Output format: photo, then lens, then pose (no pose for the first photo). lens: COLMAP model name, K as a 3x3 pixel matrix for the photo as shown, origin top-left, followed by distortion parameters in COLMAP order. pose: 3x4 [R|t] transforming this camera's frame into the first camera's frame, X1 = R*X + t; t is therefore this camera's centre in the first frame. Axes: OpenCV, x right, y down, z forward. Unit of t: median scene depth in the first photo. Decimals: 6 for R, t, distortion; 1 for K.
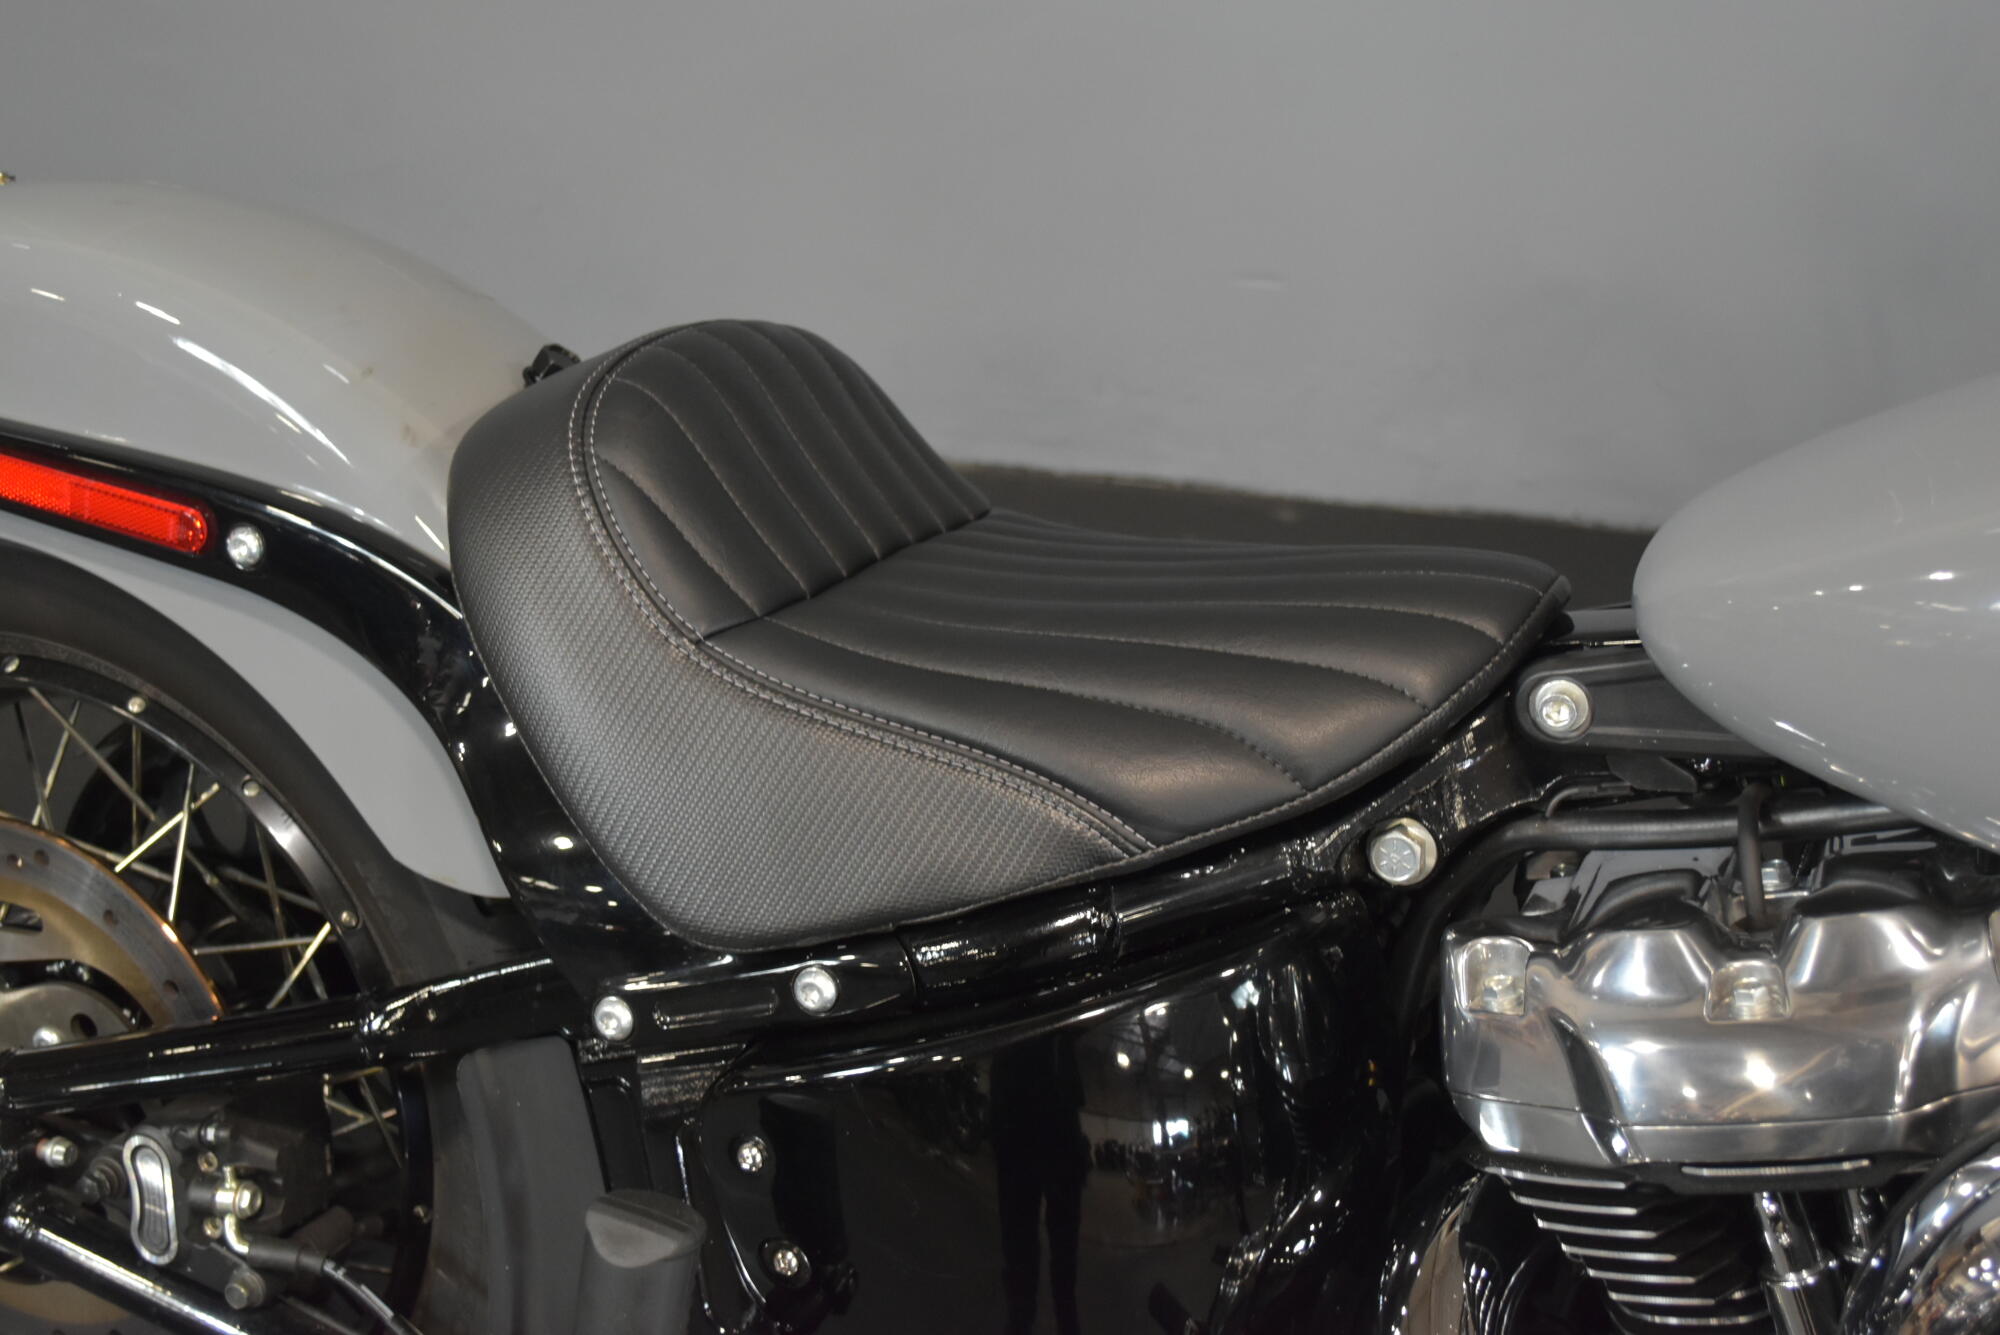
lens RADIAL K [[2414.3, 0, 1000.0], [0, 2414.3, 667.5], [0, 0, 1]] dist [0.021092, 0.022644]
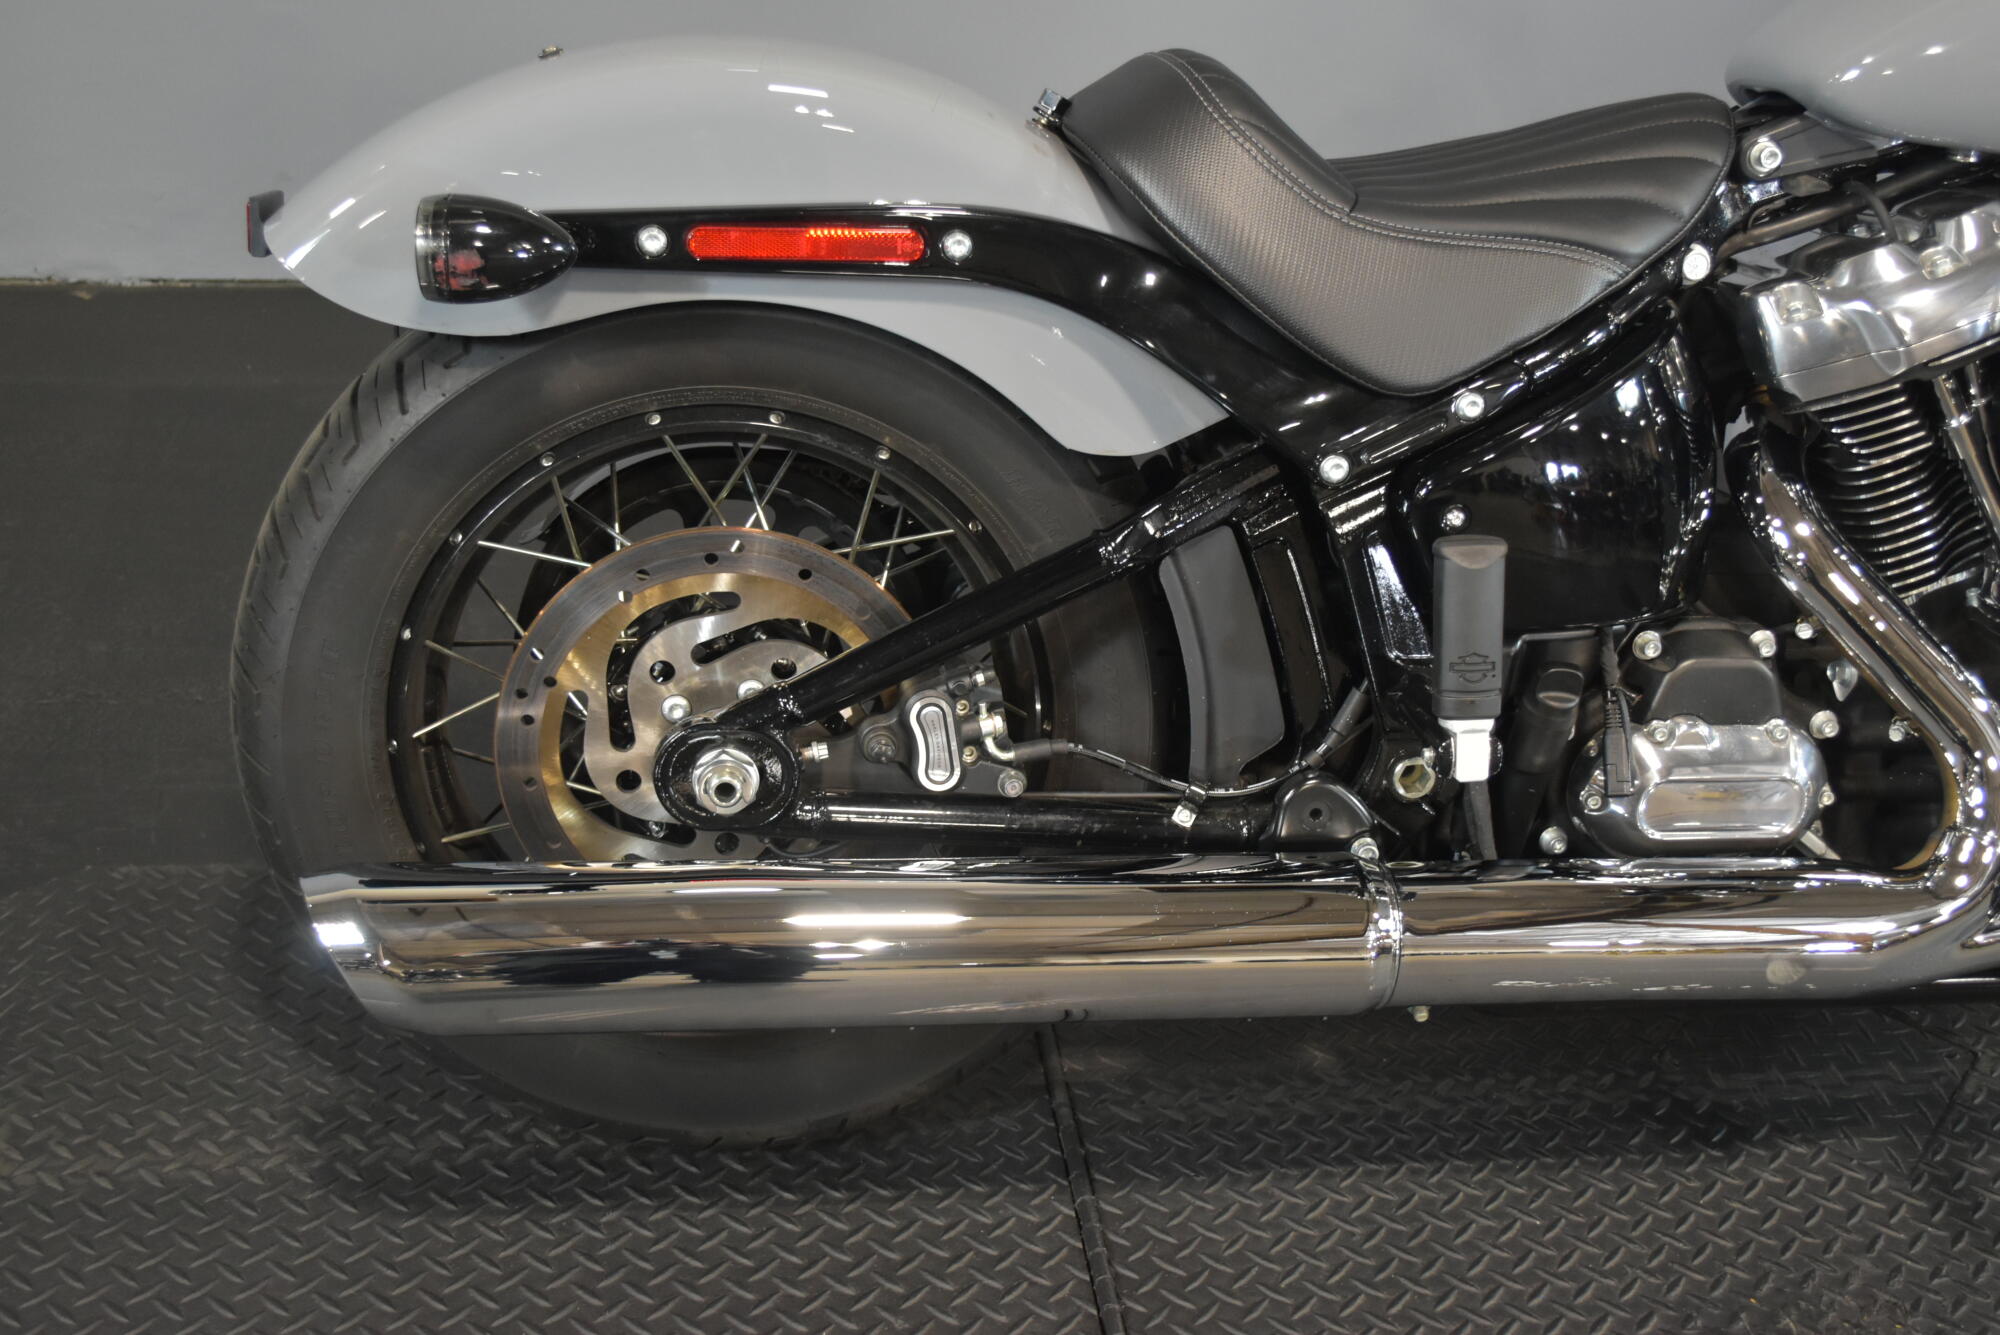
lens RADIAL K [[2226.8, 0, 1002.0], [0, 2226.8, 648.6], [0, 0, 1]] dist [-0.016556, -0.012575]
pose [[0.868025, -0.264604, 0.420141, -1.043041], [0.250546, 0.963962, 0.089464, 0.078274], [-0.428672, 0.027607, 0.903038, -0.226088]]
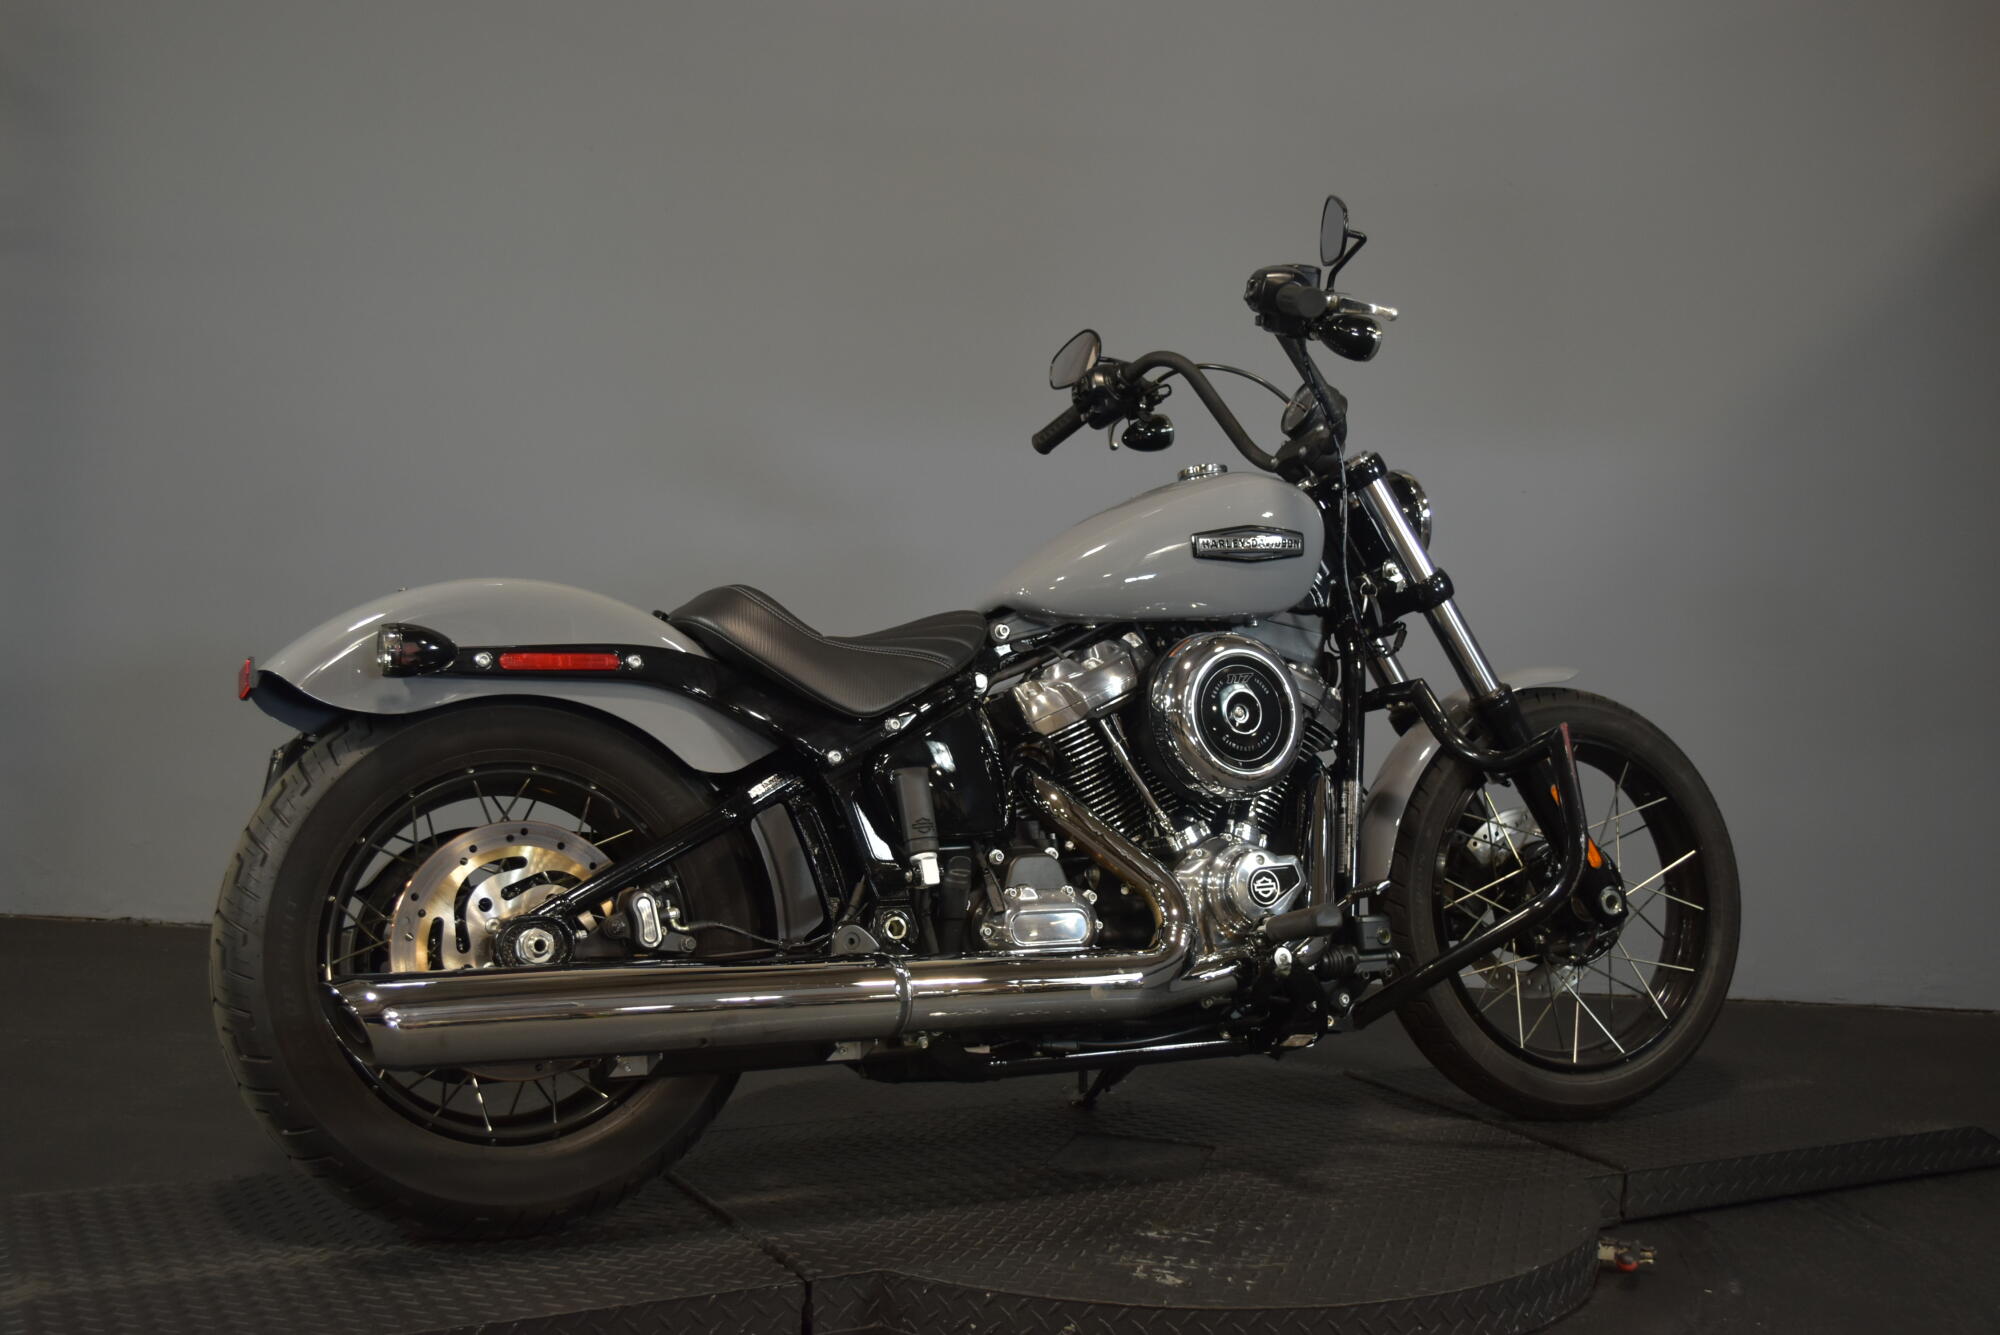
lens RADIAL K [[2072.9, 0, 1000.0], [0, 2072.9, 667.5], [0, 0, 1]] dist [-0.016602, 0.009723]
pose [[0.624483, -0.082554, 0.776663, -2.216221], [0.402445, 0.886239, -0.229389, 0.784924], [-0.669372, 0.455813, 0.586664, -0.813121]]
